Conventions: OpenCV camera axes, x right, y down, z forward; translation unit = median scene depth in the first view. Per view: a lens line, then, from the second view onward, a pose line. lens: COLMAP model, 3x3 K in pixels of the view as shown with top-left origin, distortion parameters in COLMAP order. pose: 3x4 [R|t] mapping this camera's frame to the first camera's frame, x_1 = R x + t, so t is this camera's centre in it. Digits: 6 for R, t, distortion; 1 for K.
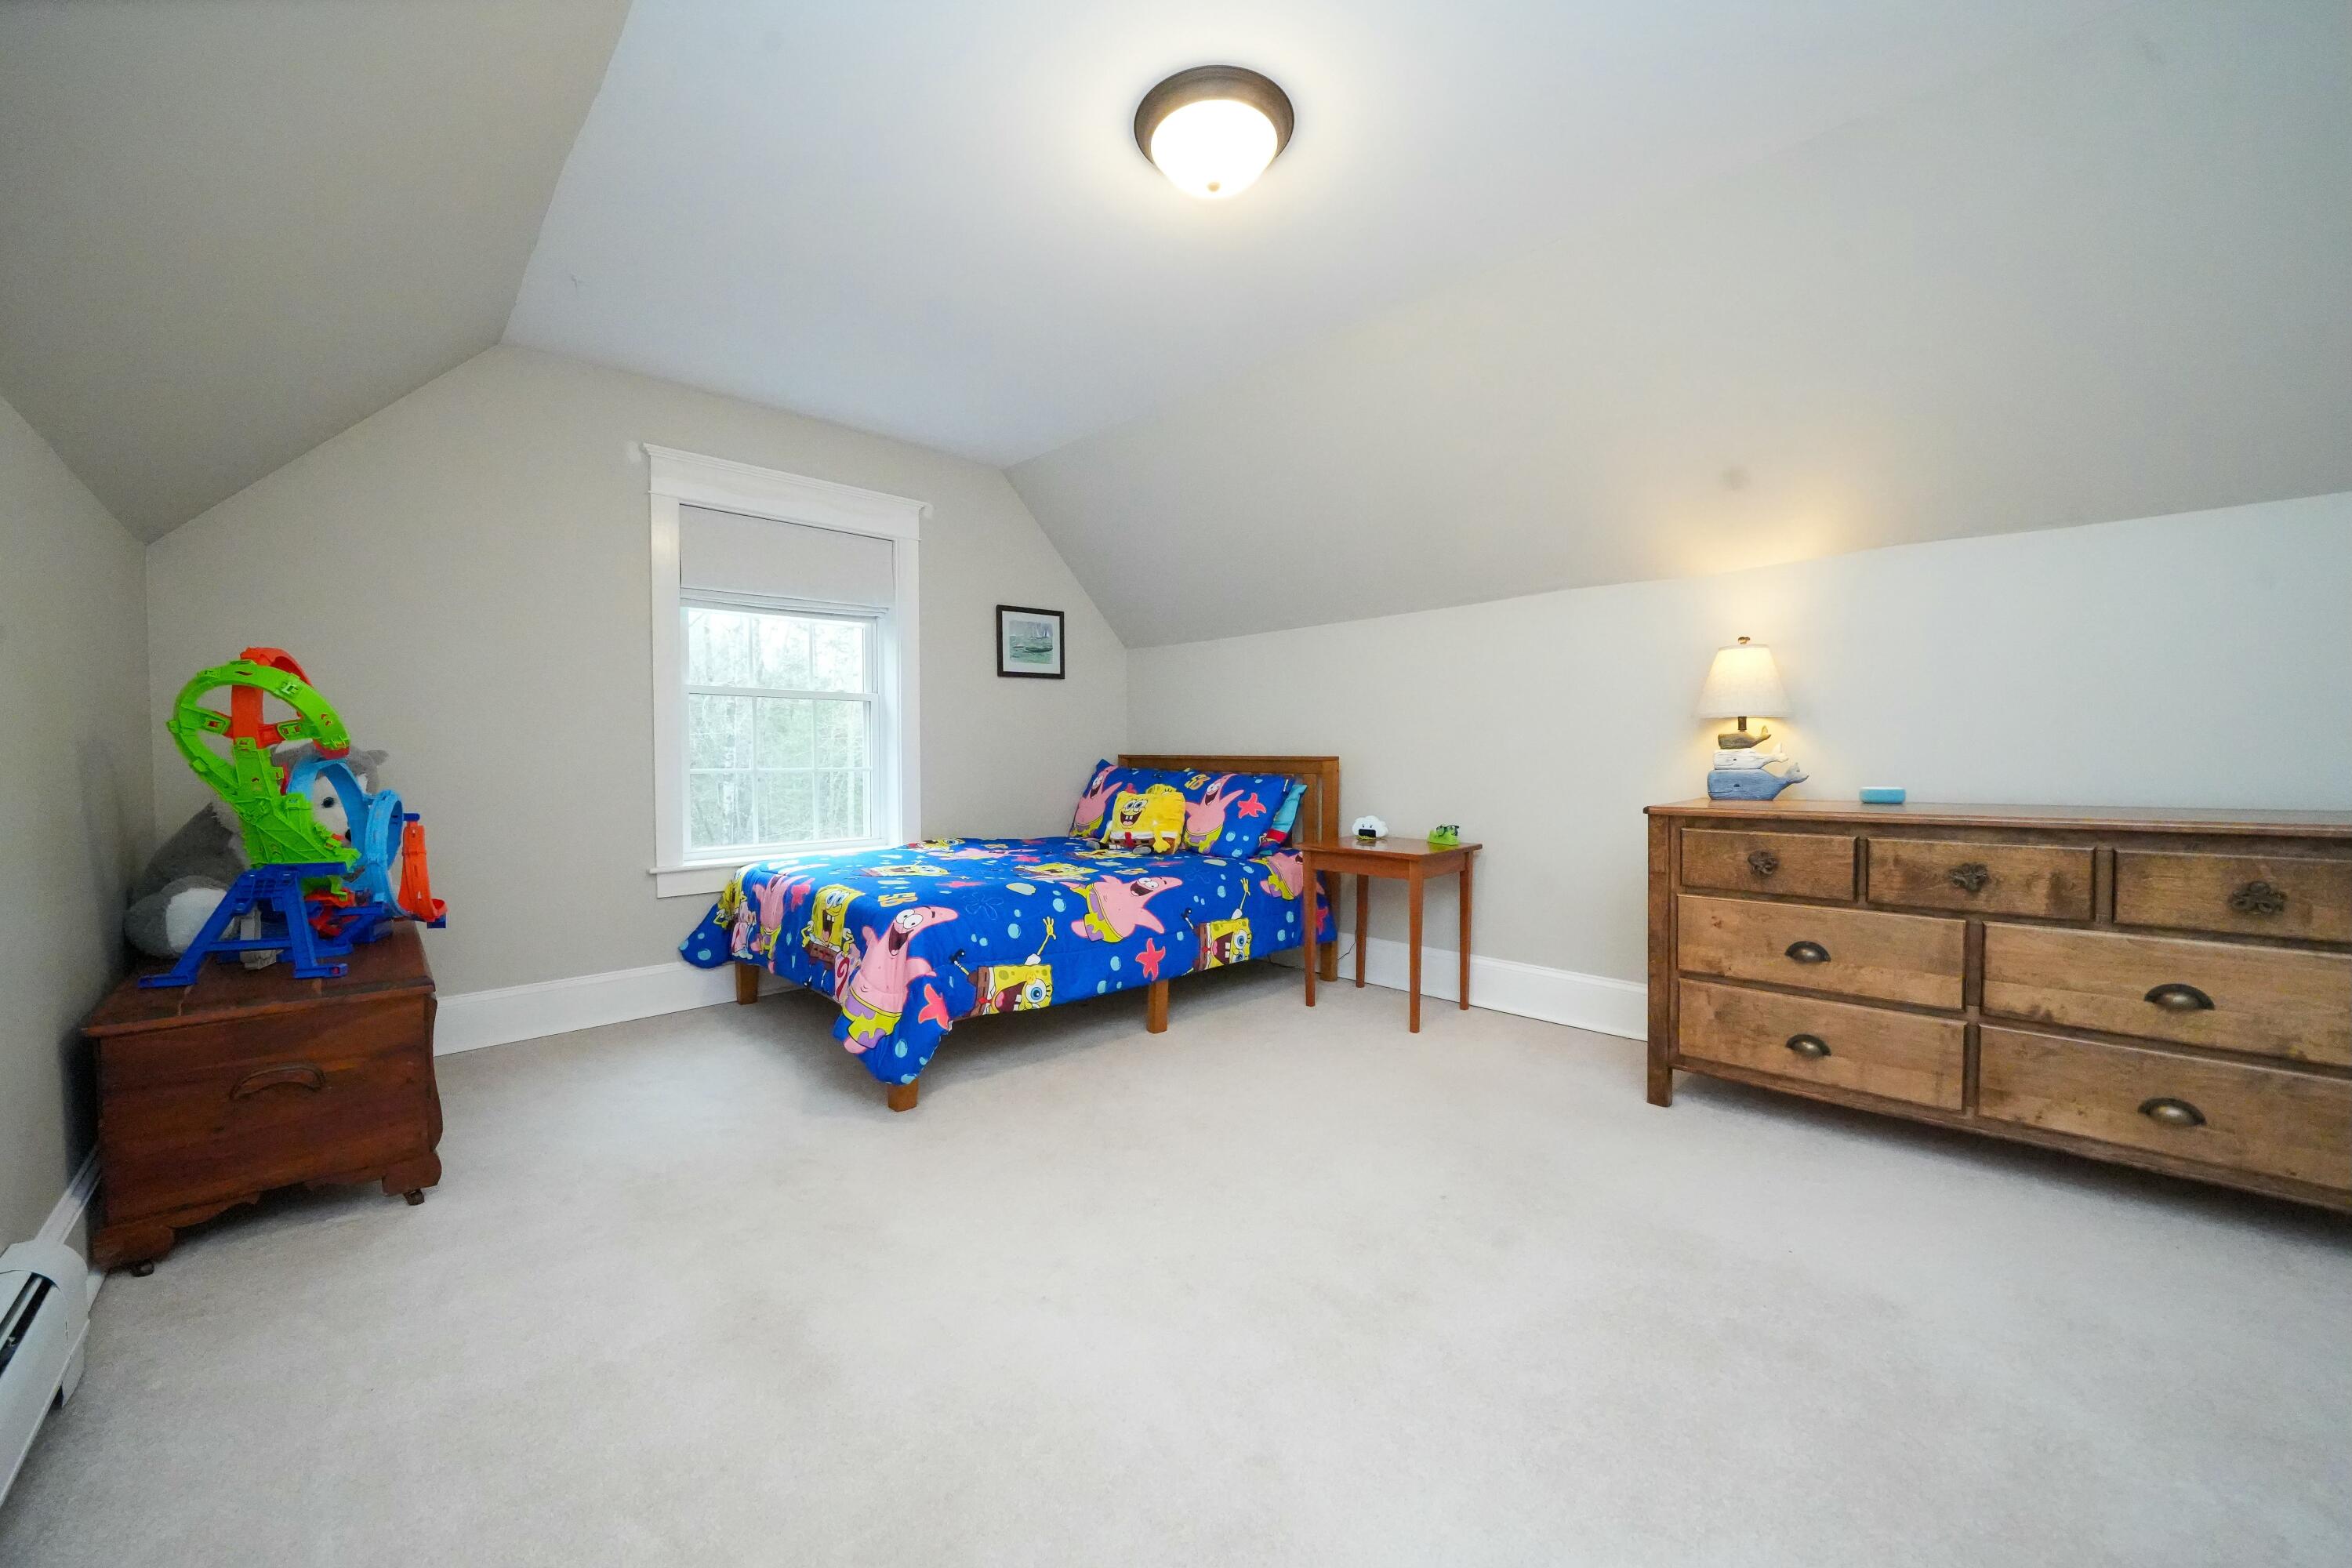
lens RADIAL K [[833.7, 0, 1182.0], [0, 833.7, 779.0], [0, 0, 1]] dist [-0.030409, 0.003692]
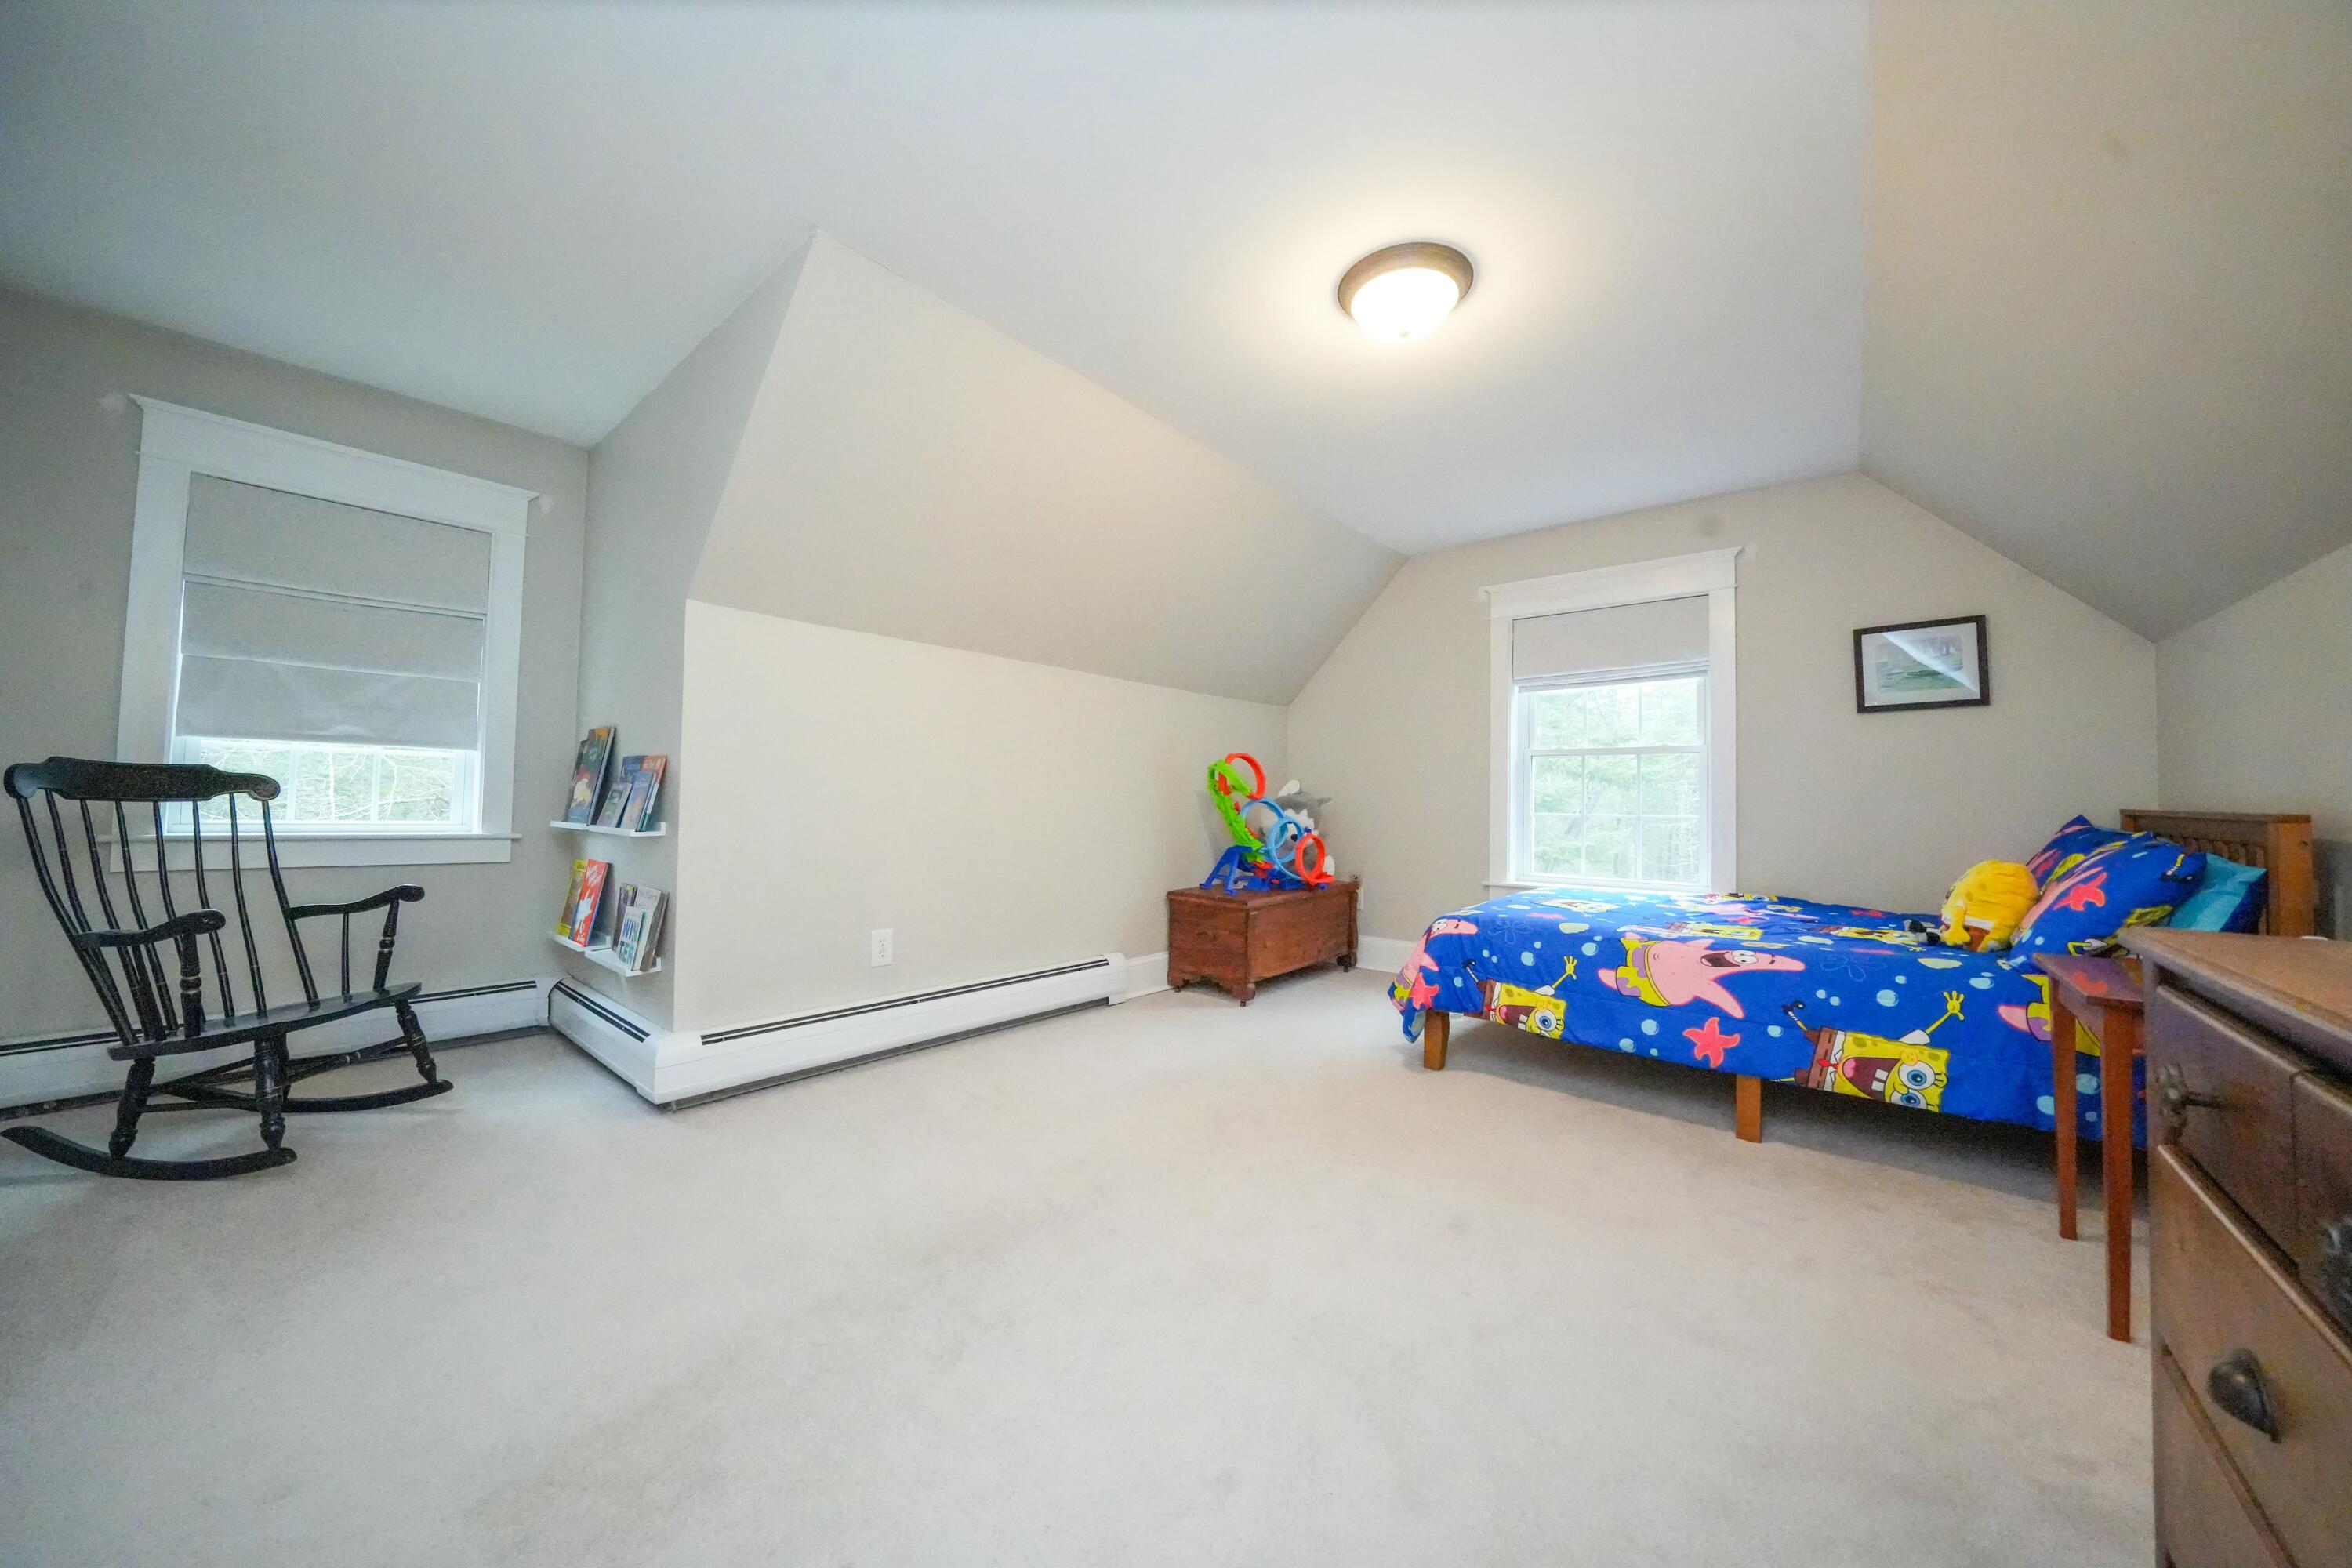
lens RADIAL K [[833.7, 0, 1182.0], [0, 833.7, 779.0], [0, 0, 1]] dist [-0.030409, 0.003692]
pose [[0.097242, -0.026719, -0.994902, 0.749021], [-0.042262, 0.998627, -0.030949, -0.005481], [0.994363, 0.045056, 0.095979, 0.353539]]
